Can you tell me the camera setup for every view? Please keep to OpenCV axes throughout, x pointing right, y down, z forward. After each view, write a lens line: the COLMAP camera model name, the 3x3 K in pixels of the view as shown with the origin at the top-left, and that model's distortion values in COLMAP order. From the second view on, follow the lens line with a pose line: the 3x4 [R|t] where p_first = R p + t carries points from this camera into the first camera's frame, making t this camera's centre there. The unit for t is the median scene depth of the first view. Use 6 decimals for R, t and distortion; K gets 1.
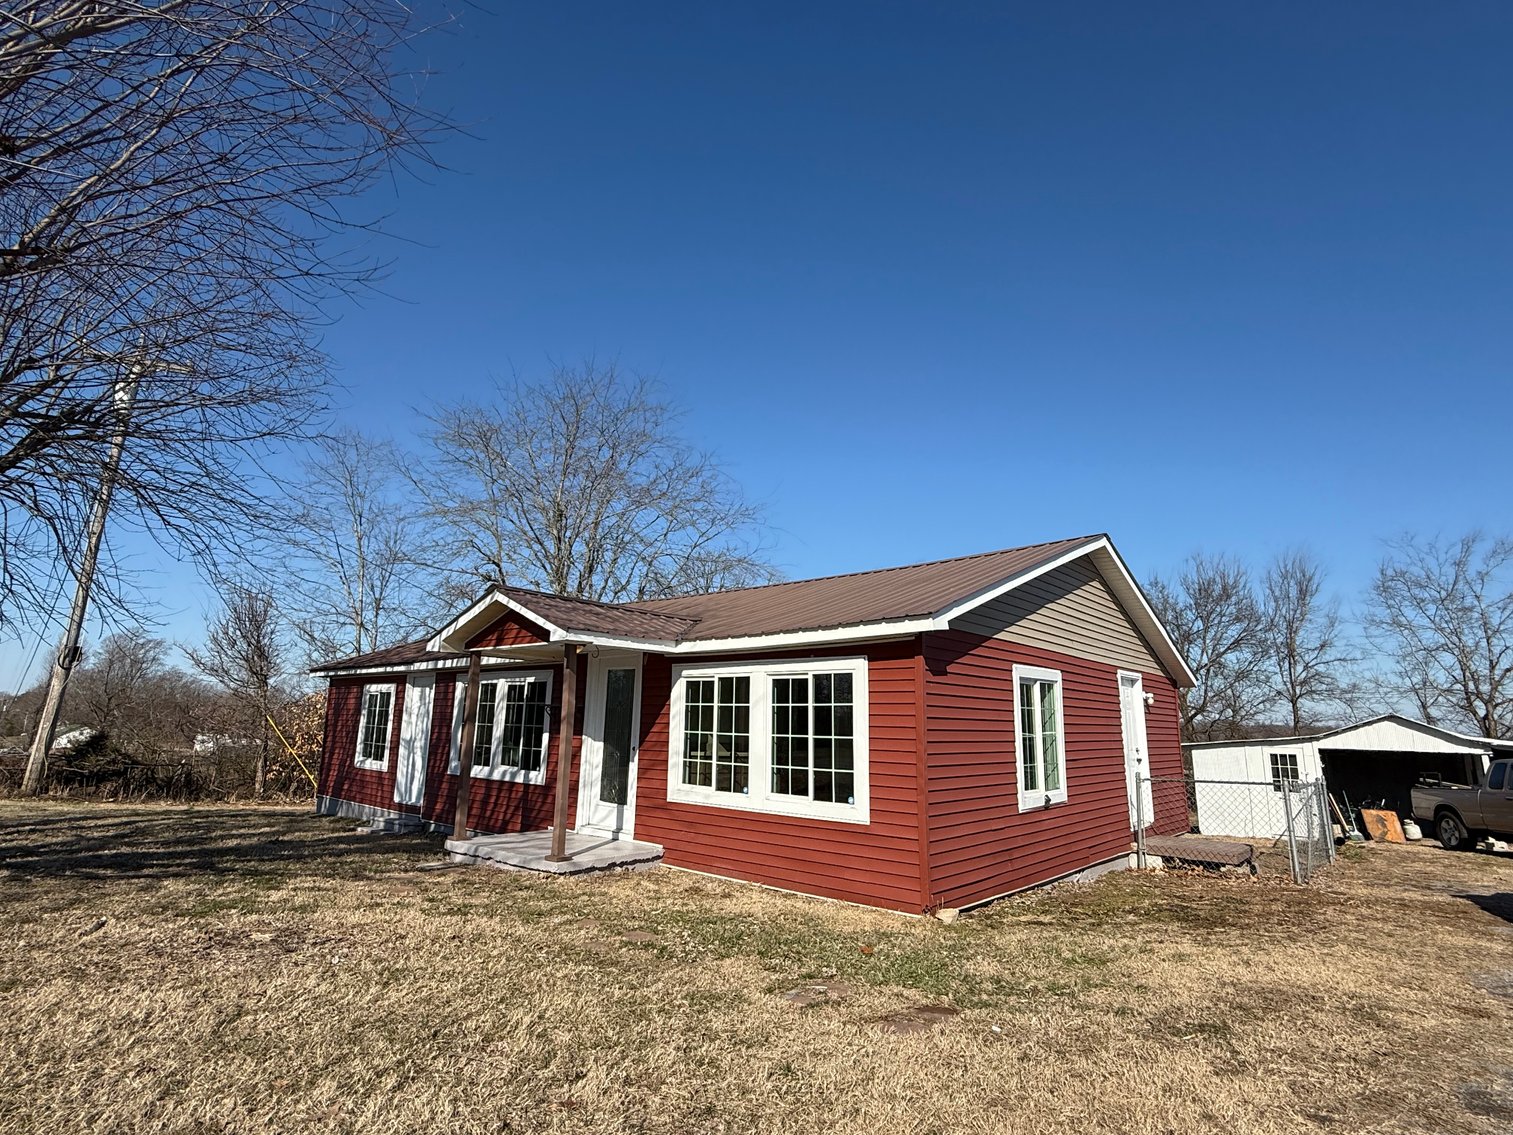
lens RADIAL K [[772.1, 0, 751.9], [0, 772.1, 564.4], [0, 0, 1]] dist [0.001843, 0.000125]
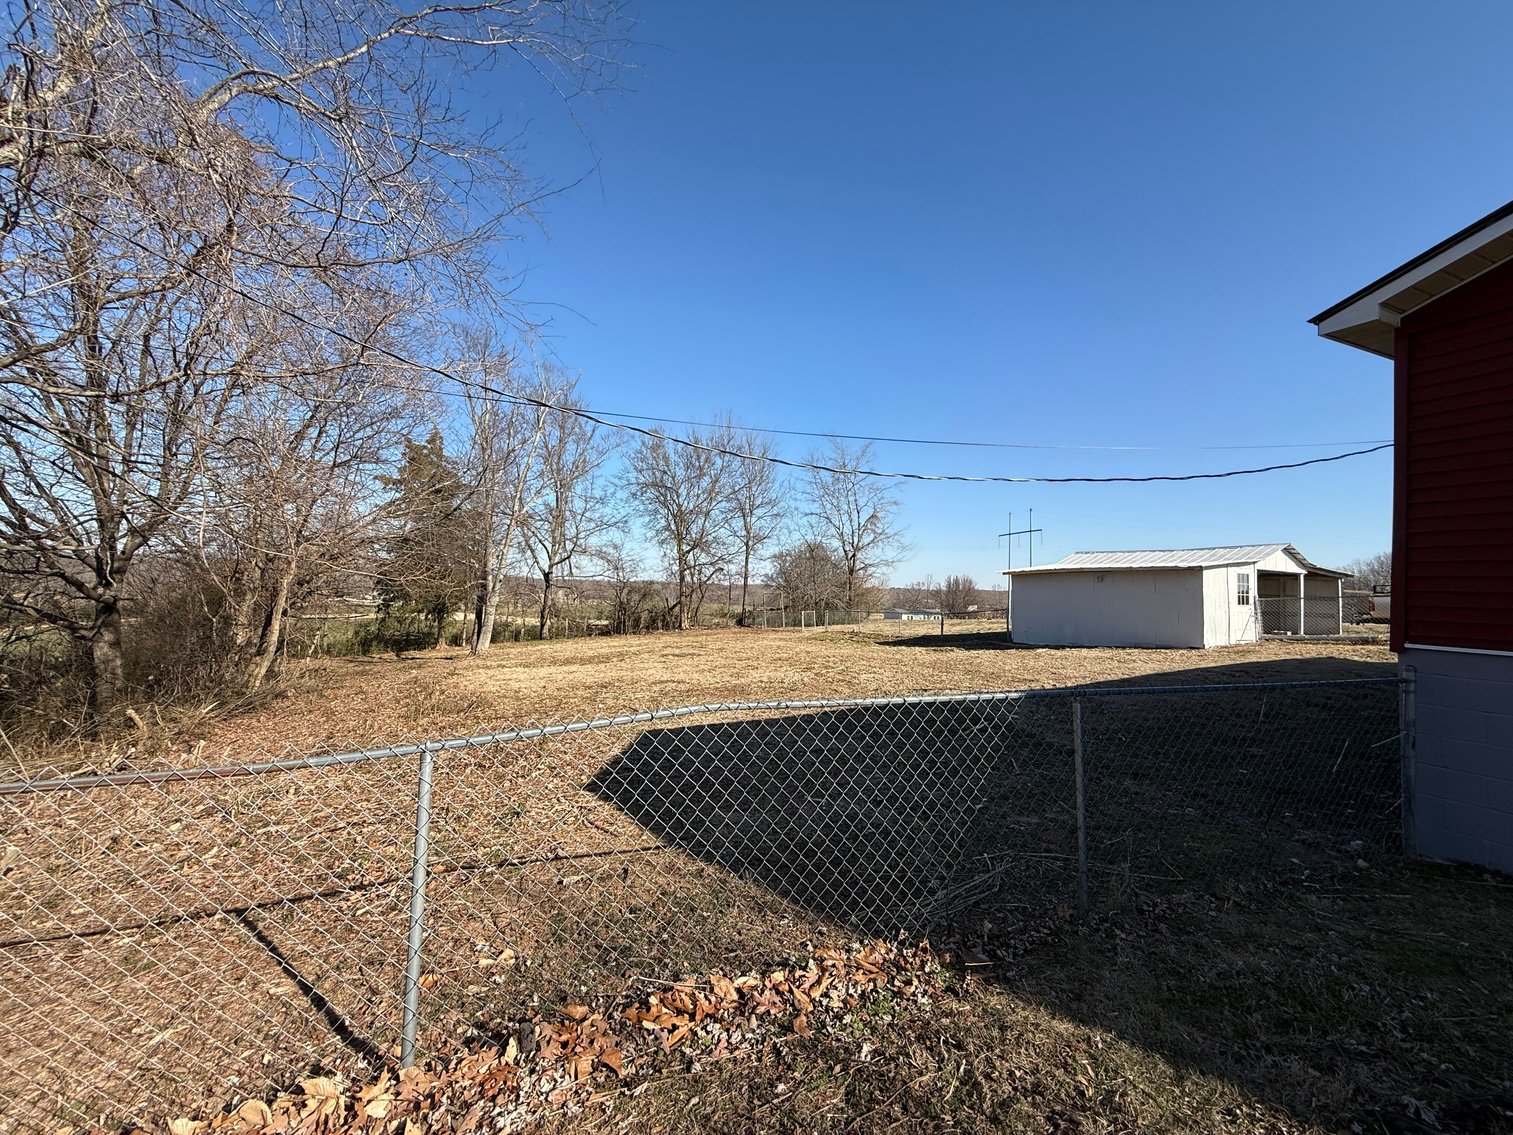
lens RADIAL K [[600.8, 0, 755.3], [0, 600.8, 565.2], [0, 0, 1]] dist [-0.000945, -0.000066]
pose [[0.437161, 0.024072, 0.899061, -0.479882], [-0.205394, 0.975897, 0.073742, 0.326424], [-0.875616, -0.216899, 0.431568, 1.293723]]
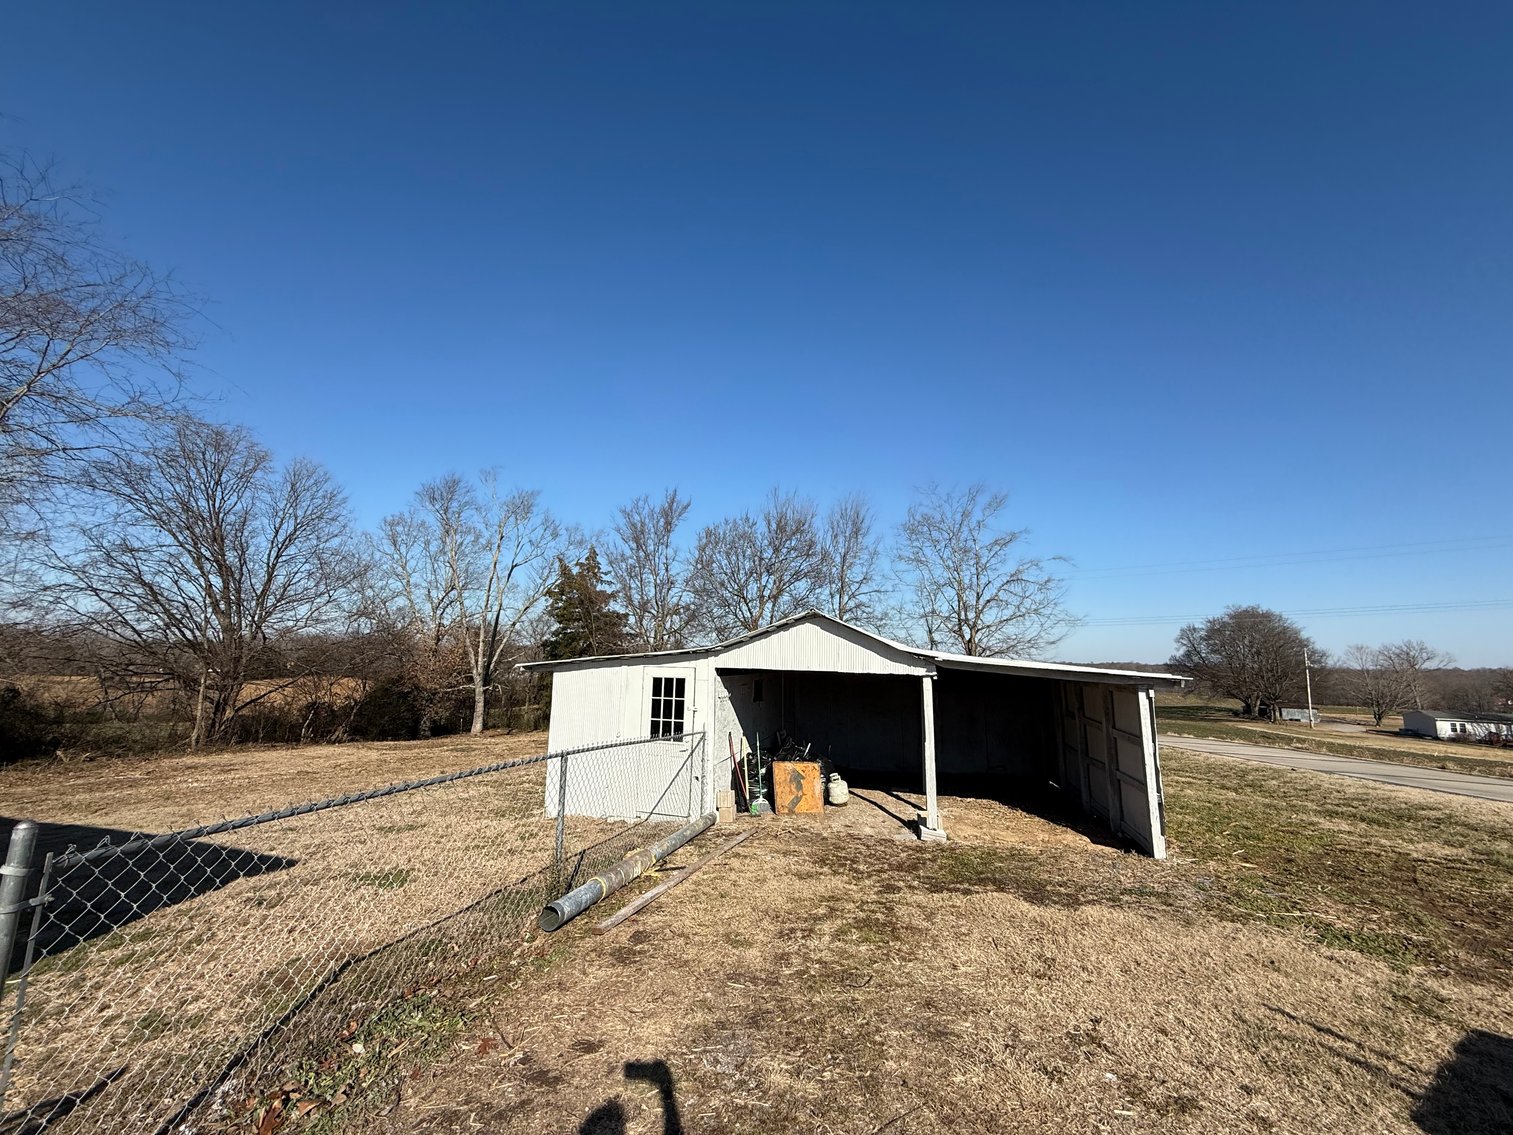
lens RADIAL K [[600.8, 0, 751.4], [0, 600.8, 569.1], [0, 0, 1]] dist [-0.000945, -0.000066]
pose [[0.925456, 0.054927, 0.374853, 0.581558], [-0.080531, 0.995344, 0.052971, 0.134863], [-0.370198, -0.079210, 0.925570, 0.565990]]
